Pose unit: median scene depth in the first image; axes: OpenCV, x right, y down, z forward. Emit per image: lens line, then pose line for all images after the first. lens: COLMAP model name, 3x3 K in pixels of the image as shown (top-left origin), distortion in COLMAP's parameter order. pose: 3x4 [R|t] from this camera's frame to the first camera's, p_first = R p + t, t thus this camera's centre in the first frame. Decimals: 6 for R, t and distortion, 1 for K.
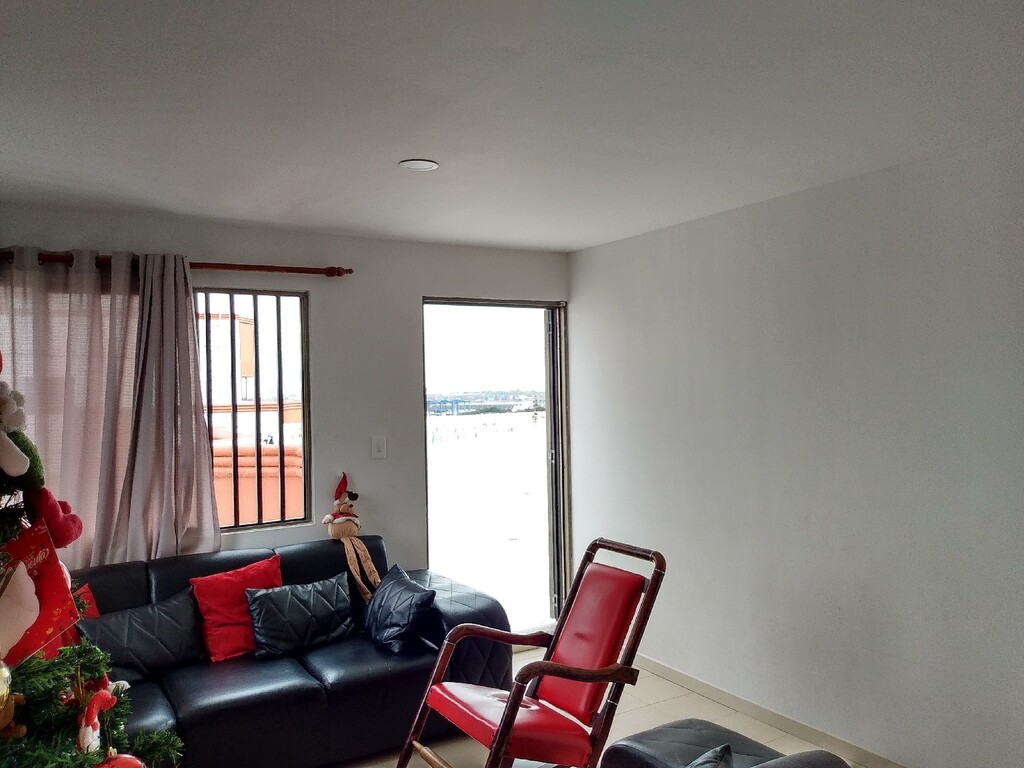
lens RADIAL K [[775.7, 0, 512.0], [0, 775.7, 384.0], [0, 0, 1]] dist [-0.037776, -0.005472]
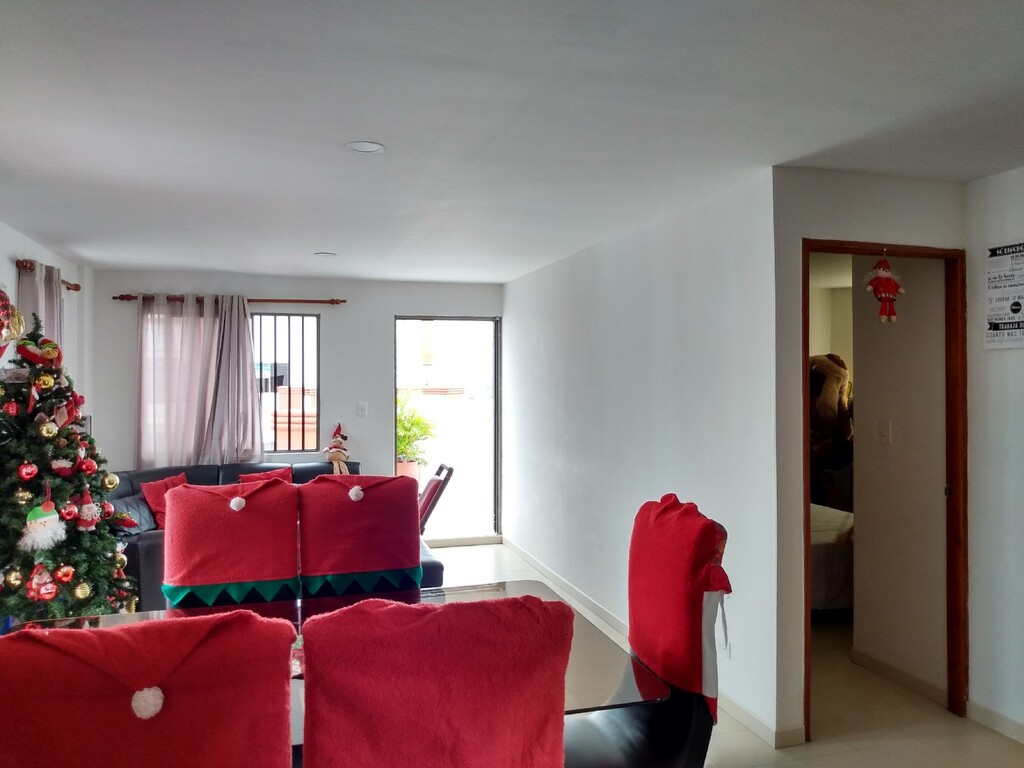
lens RADIAL K [[790.1, 0, 512.0], [0, 790.1, 384.0], [0, 0, 1]] dist [0.024775, -0.059490]
pose [[0.964579, 0.023217, -0.262771, 0.606894], [-0.020606, 0.999707, 0.012690, 0.001881], [0.262989, -0.006825, 0.964775, -0.558759]]
